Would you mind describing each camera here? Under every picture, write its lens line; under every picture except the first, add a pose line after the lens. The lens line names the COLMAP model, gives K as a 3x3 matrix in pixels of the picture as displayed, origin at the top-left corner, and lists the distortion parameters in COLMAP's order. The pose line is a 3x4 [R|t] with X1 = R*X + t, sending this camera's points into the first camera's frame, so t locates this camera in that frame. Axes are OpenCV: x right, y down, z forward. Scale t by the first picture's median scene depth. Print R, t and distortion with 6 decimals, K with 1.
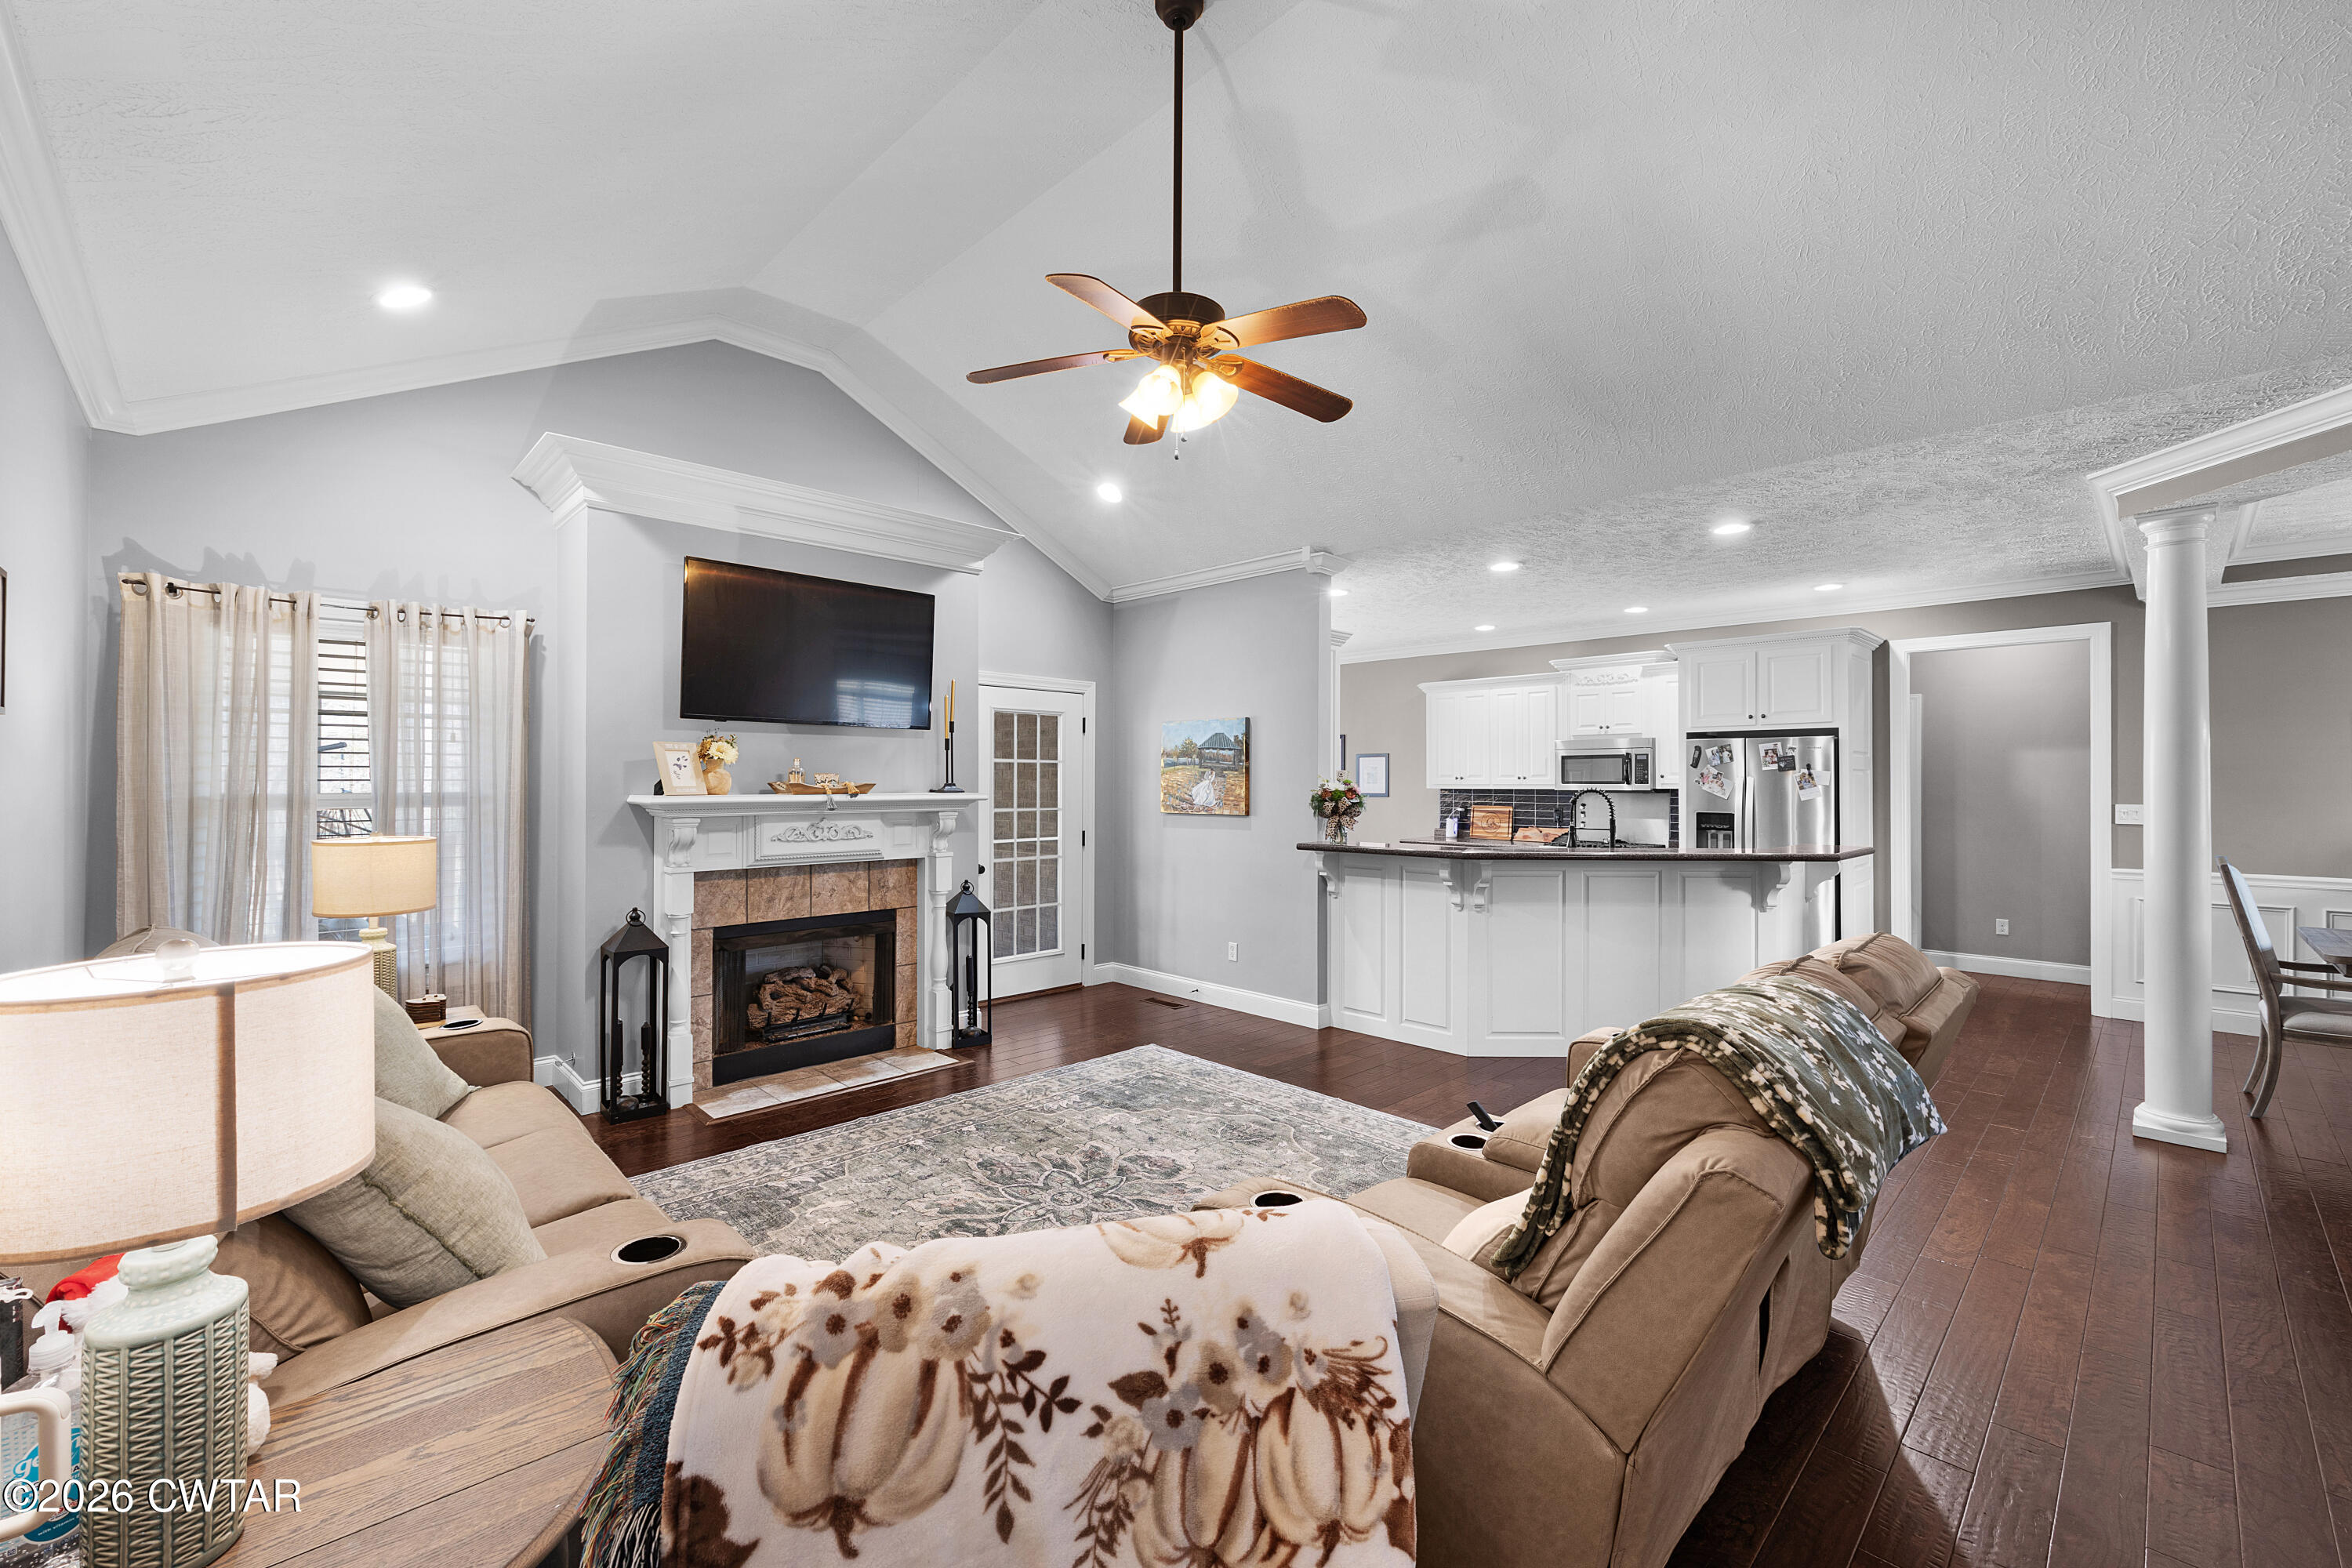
lens RADIAL K [[954.6, 0, 1179.1], [0, 954.6, 769.4], [0, 0, 1]] dist [-0.003155, 0.000328]
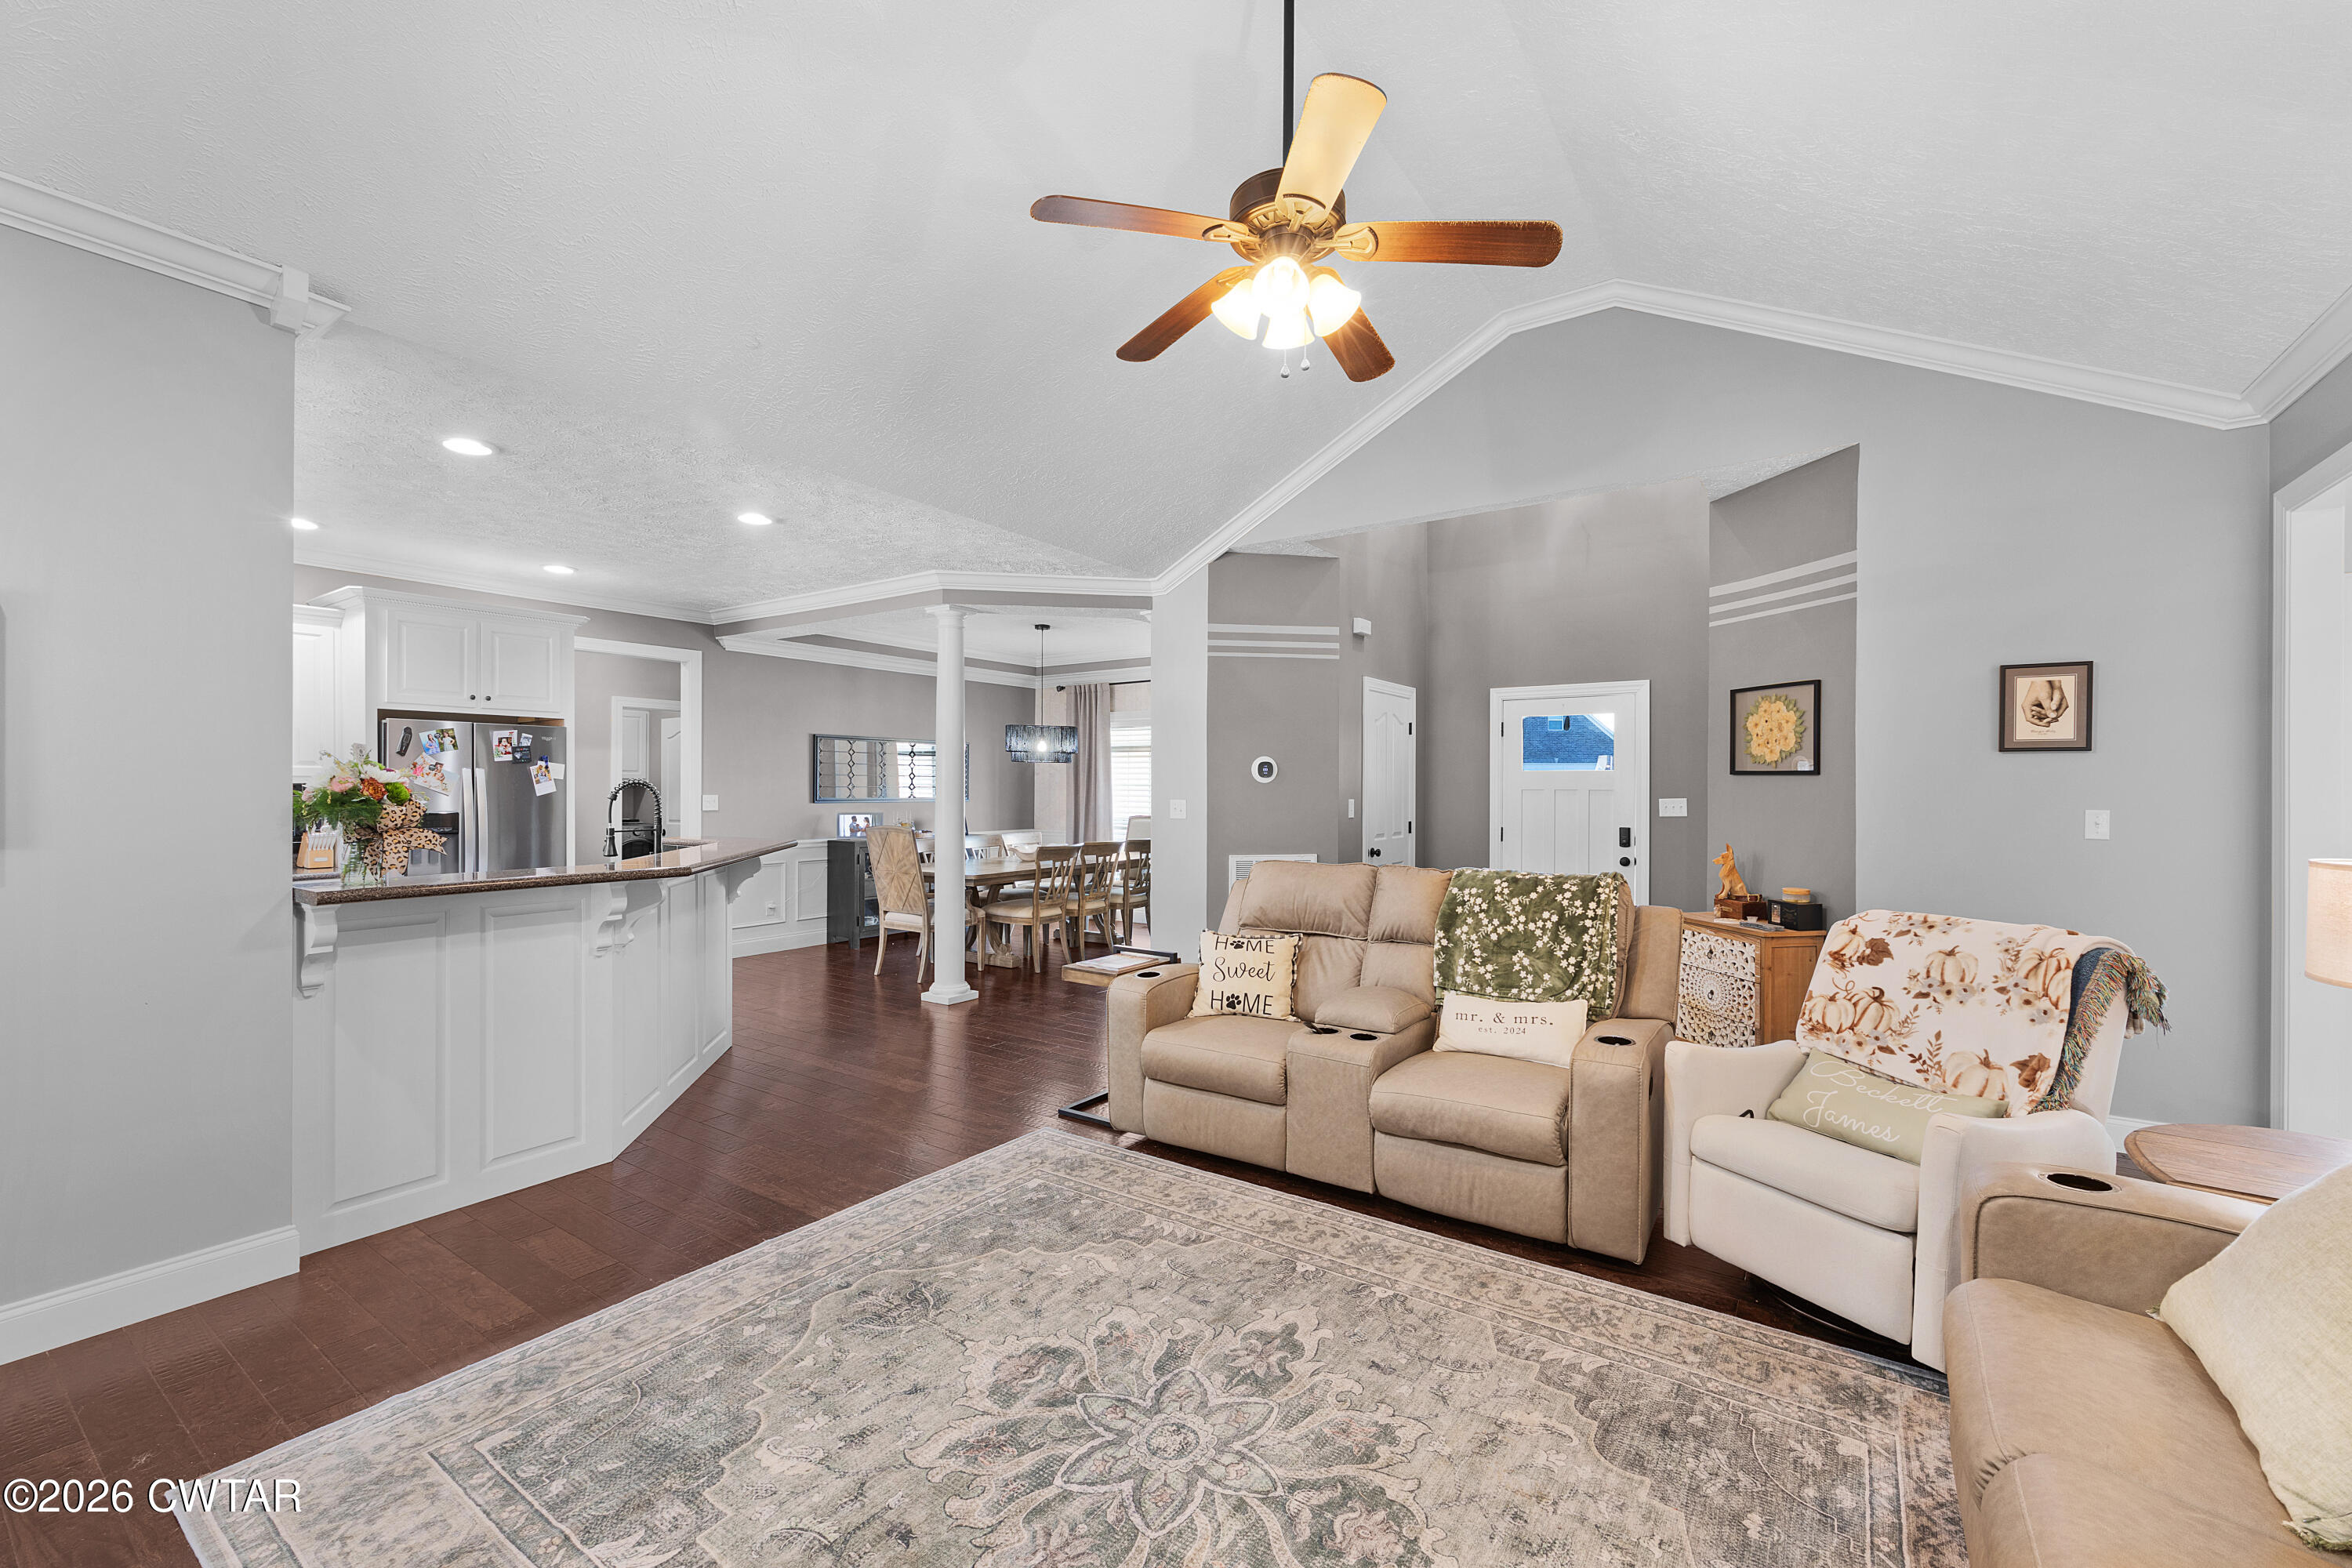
lens RADIAL K [[954.6, 0, 1185.8], [0, 954.6, 794.3], [0, 0, 1]] dist [-0.003155, 0.000328]
pose [[-0.203422, -0.006717, 0.979068, -0.617336], [-0.019677, 0.999803, 0.002771, 0.027908], [-0.978893, -0.018701, -0.203514, 0.968184]]
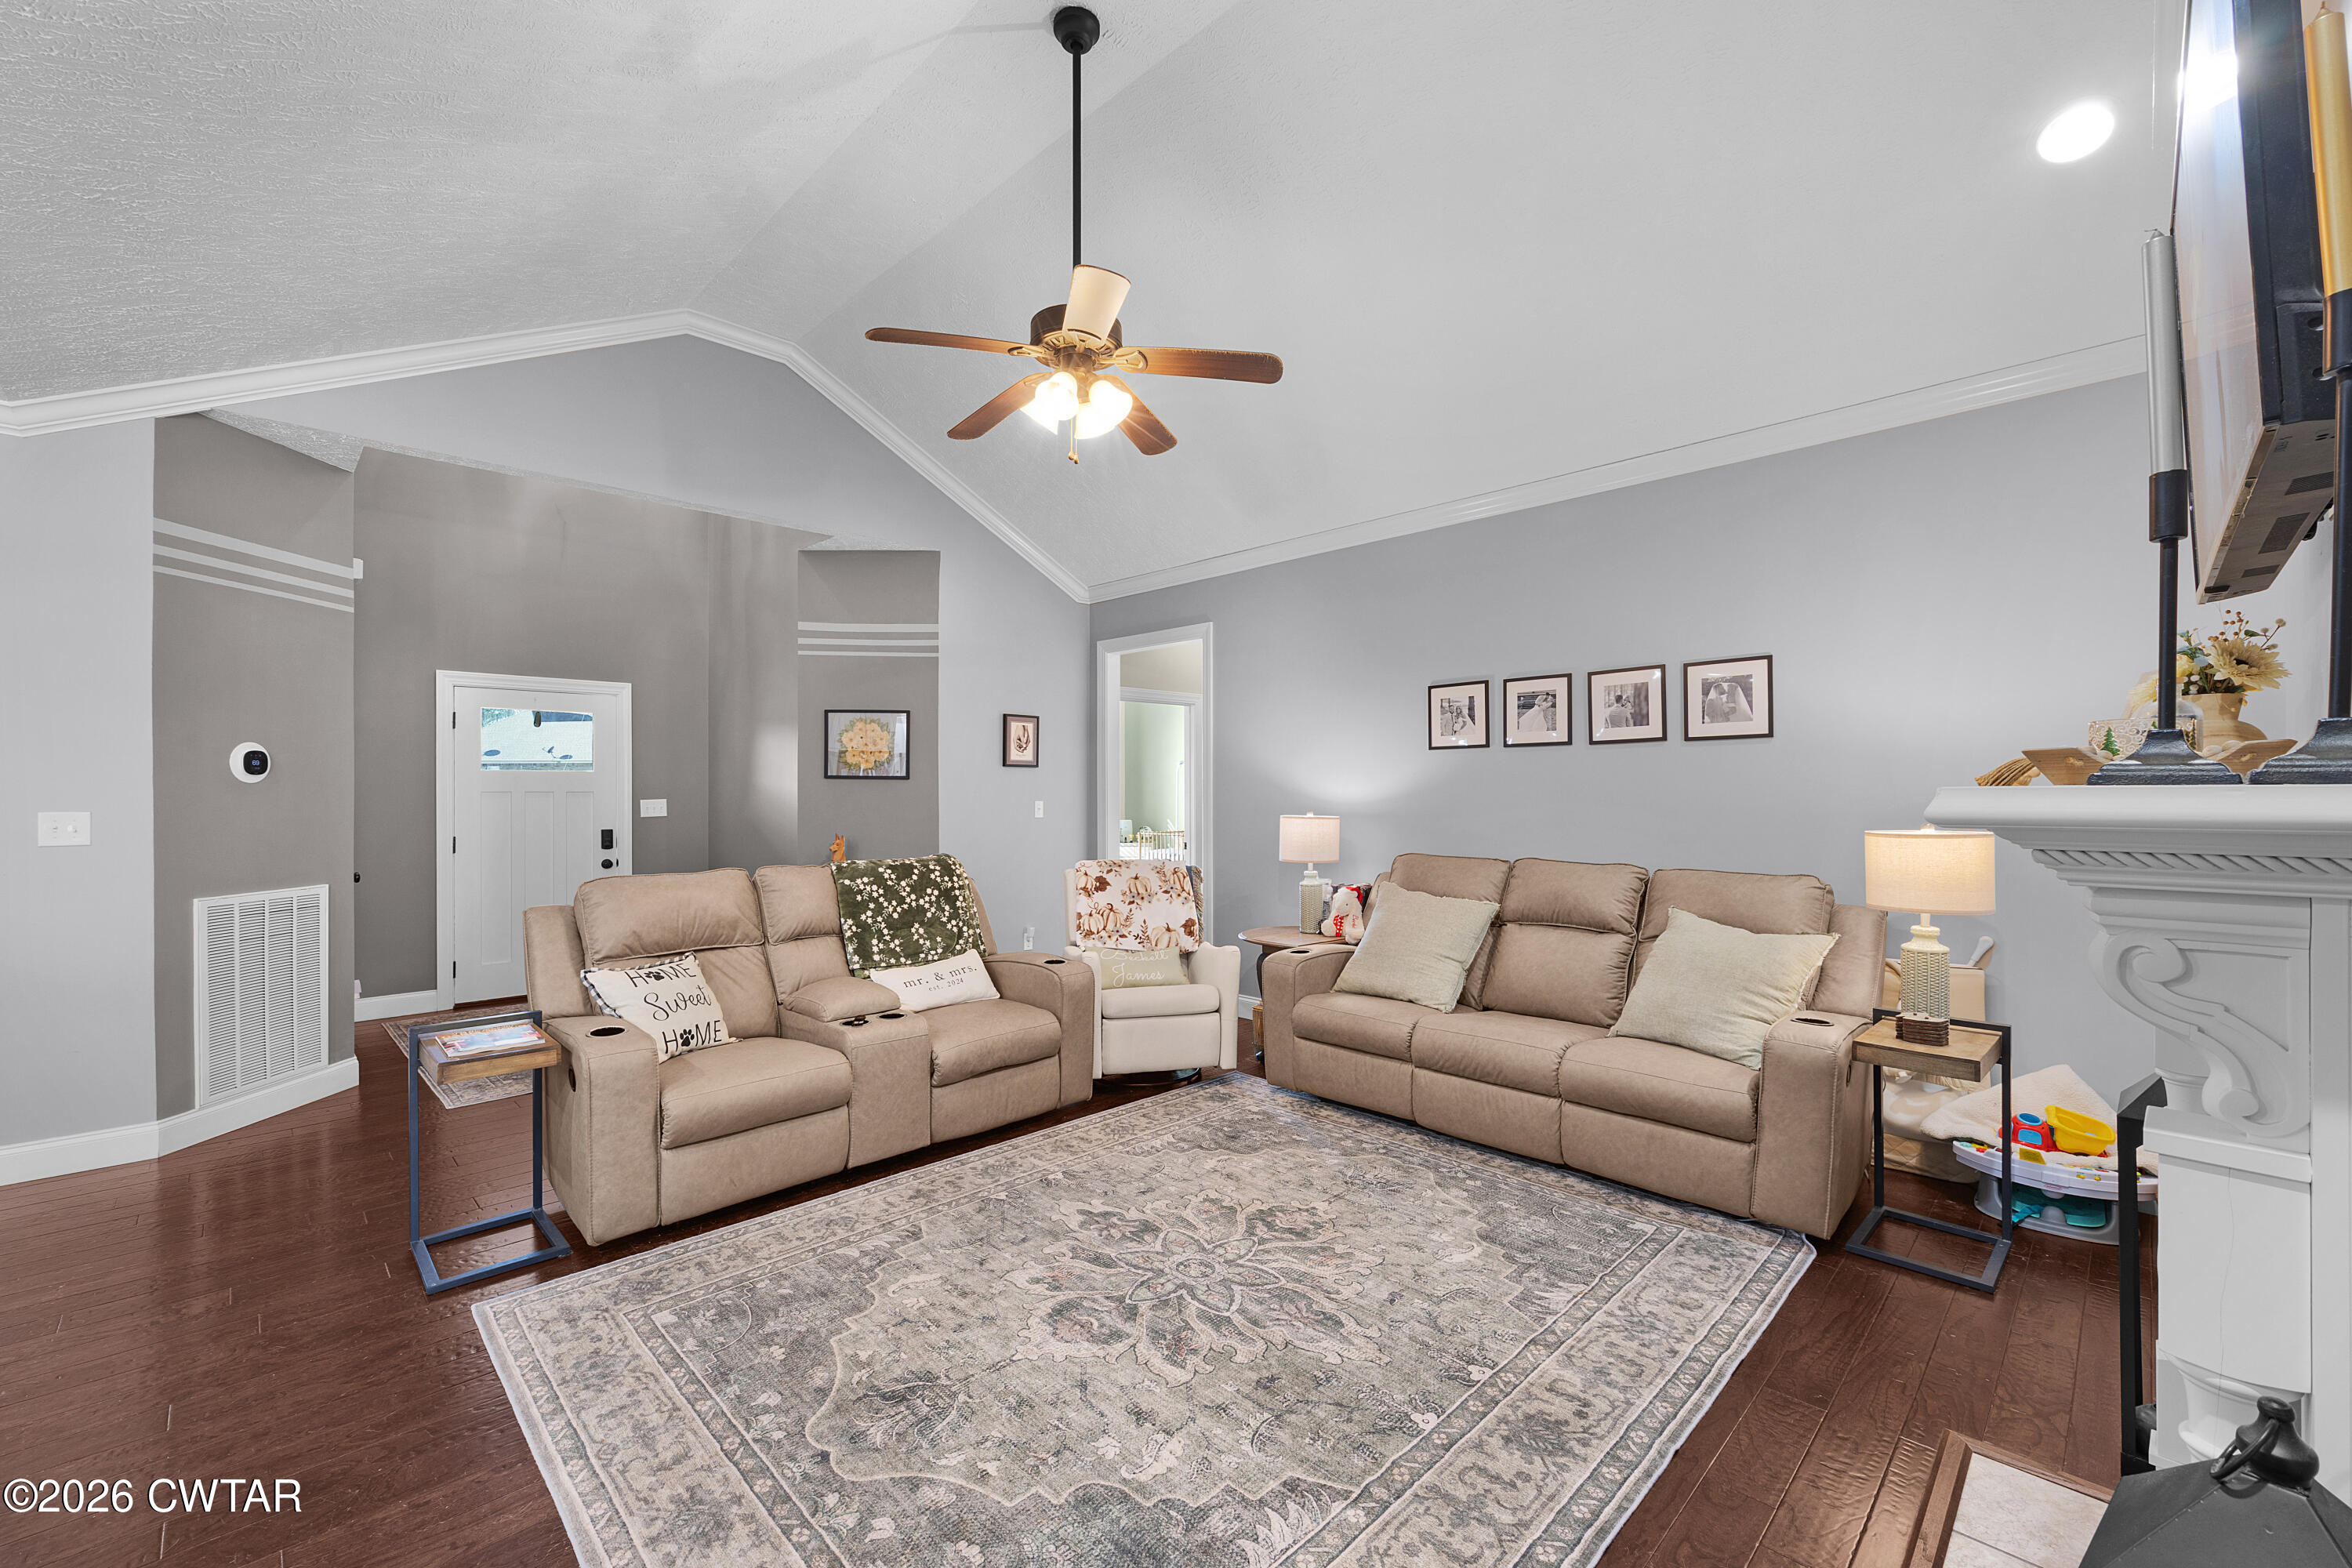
lens RADIAL K [[954.6, 0, 1185.3], [0, 954.6, 798.6], [0, 0, 1]] dist [-0.003155, 0.000328]
pose [[-0.999853, 0.002274, -0.016977, -0.082211], [0.002422, 0.999959, -0.008708, 0.039587], [0.016957, -0.008748, -0.999818, 1.583517]]
